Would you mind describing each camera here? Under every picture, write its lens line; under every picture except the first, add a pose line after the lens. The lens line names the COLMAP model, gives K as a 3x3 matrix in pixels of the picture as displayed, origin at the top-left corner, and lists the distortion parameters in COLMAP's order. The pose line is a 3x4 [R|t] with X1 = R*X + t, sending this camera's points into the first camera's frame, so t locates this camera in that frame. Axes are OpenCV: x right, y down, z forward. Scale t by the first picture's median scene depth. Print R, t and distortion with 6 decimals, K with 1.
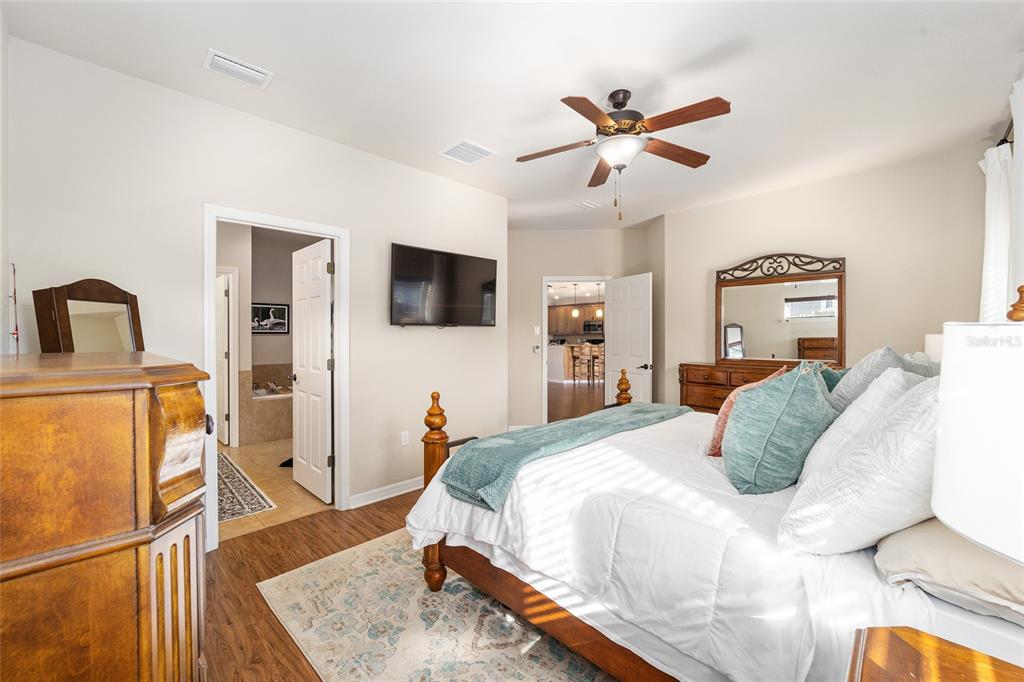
lens RADIAL K [[411.5, 0, 510.5], [0, 411.5, 340.1], [0, 0, 1]] dist [-0.003207, -0.001651]
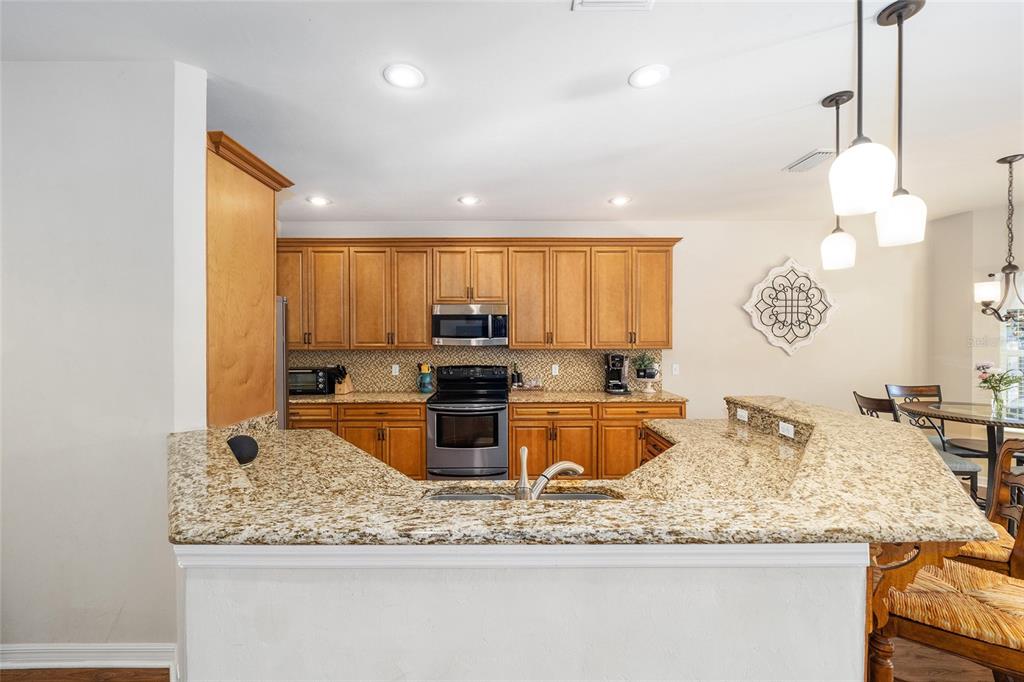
lens RADIAL K [[411.5, 0, 505.3], [0, 411.5, 338.6], [0, 0, 1]] dist [-0.003207, -0.001651]
pose [[0.708021, -0.000036, 0.706192, 0.020463], [0.005617, 0.999969, -0.005580, -0.025136], [-0.706170, 0.007918, 0.707999, 0.998213]]
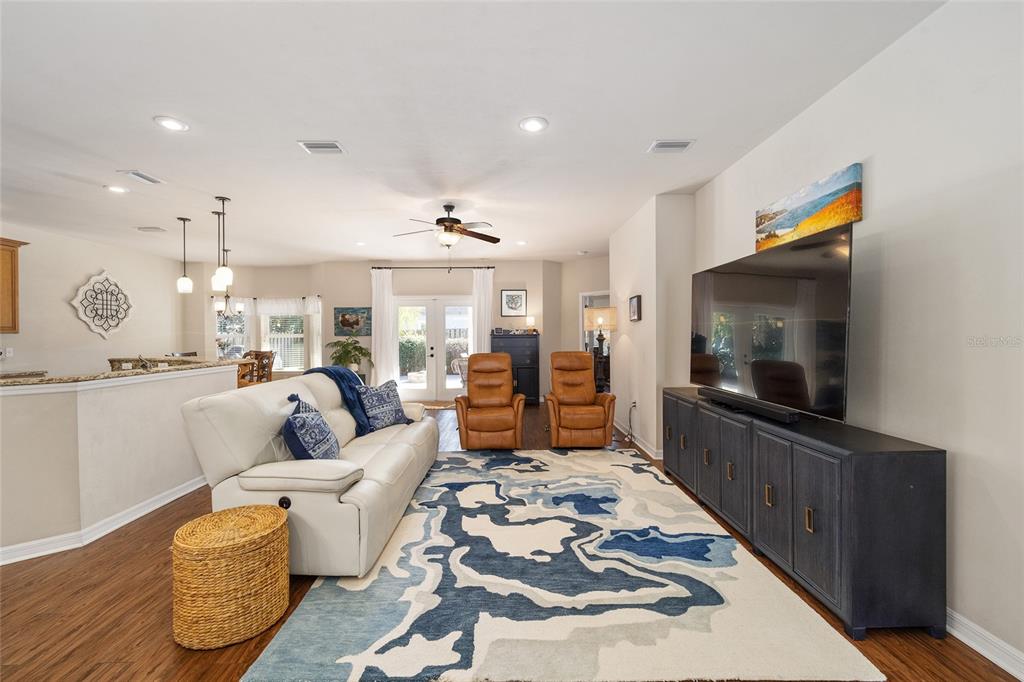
lens RADIAL K [[411.5, 0, 509.4], [0, 411.5, 342.0], [0, 0, 1]] dist [-0.003207, -0.001651]
pose [[-0.707282, -0.004164, 0.706920, -0.298283], [0.014805, 0.999676, 0.020702, -0.008890], [-0.706777, 0.025108, -0.706991, 1.091451]]
